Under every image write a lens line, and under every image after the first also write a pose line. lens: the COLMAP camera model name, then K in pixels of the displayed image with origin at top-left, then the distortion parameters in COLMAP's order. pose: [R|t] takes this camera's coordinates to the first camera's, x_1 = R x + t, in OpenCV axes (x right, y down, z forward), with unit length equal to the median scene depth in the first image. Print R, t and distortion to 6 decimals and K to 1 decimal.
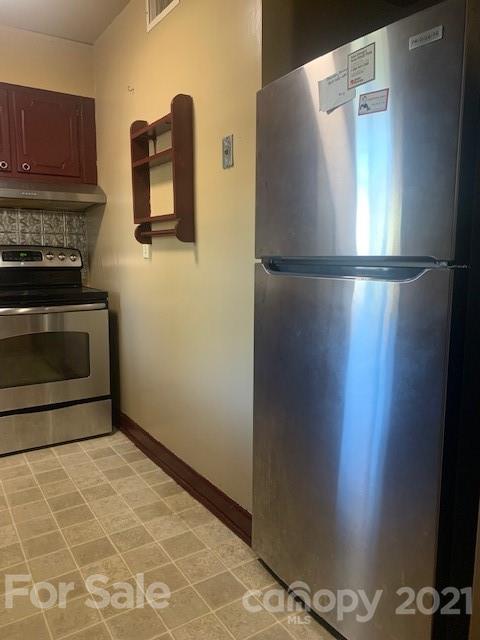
lens RADIAL K [[488.1, 0, 240.0], [0, 488.1, 320.0], [0, 0, 1]] dist [0.014258, 0.004111]
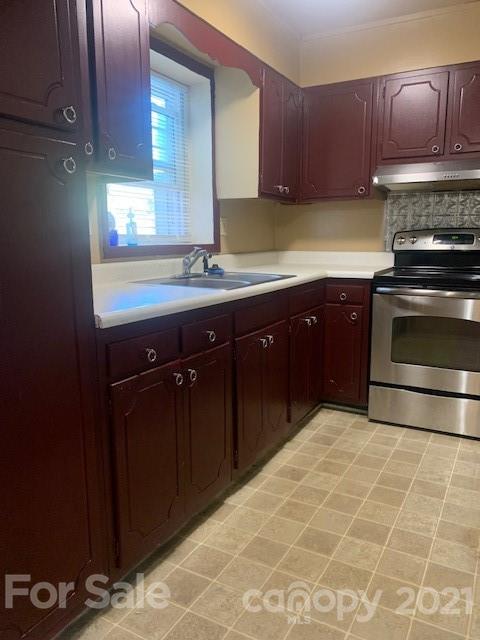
lens RADIAL K [[487.9, 0, 240.0], [0, 487.9, 320.0], [0, 0, 1]] dist [0.006113, 0.000833]
pose [[0.475840, 0.139317, -0.868428, 0.264757], [-0.112443, 0.988909, 0.097034, -0.018227], [0.872315, 0.051476, 0.486228, 0.175237]]
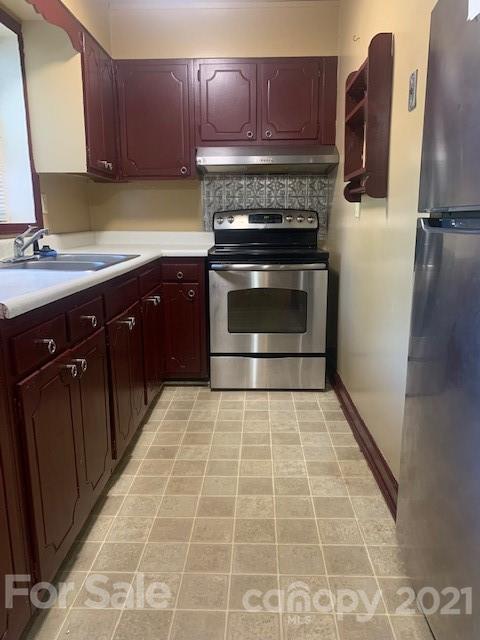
lens RADIAL K [[484.5, 0, 240.0], [0, 484.5, 320.0], [0, 0, 1]] dist [0.049696, -0.079412]
pose [[0.823207, 0.105205, -0.557908, 0.165564], [-0.066894, 0.993810, 0.088699, 0.004760], [0.563786, -0.035697, 0.825149, 0.063124]]
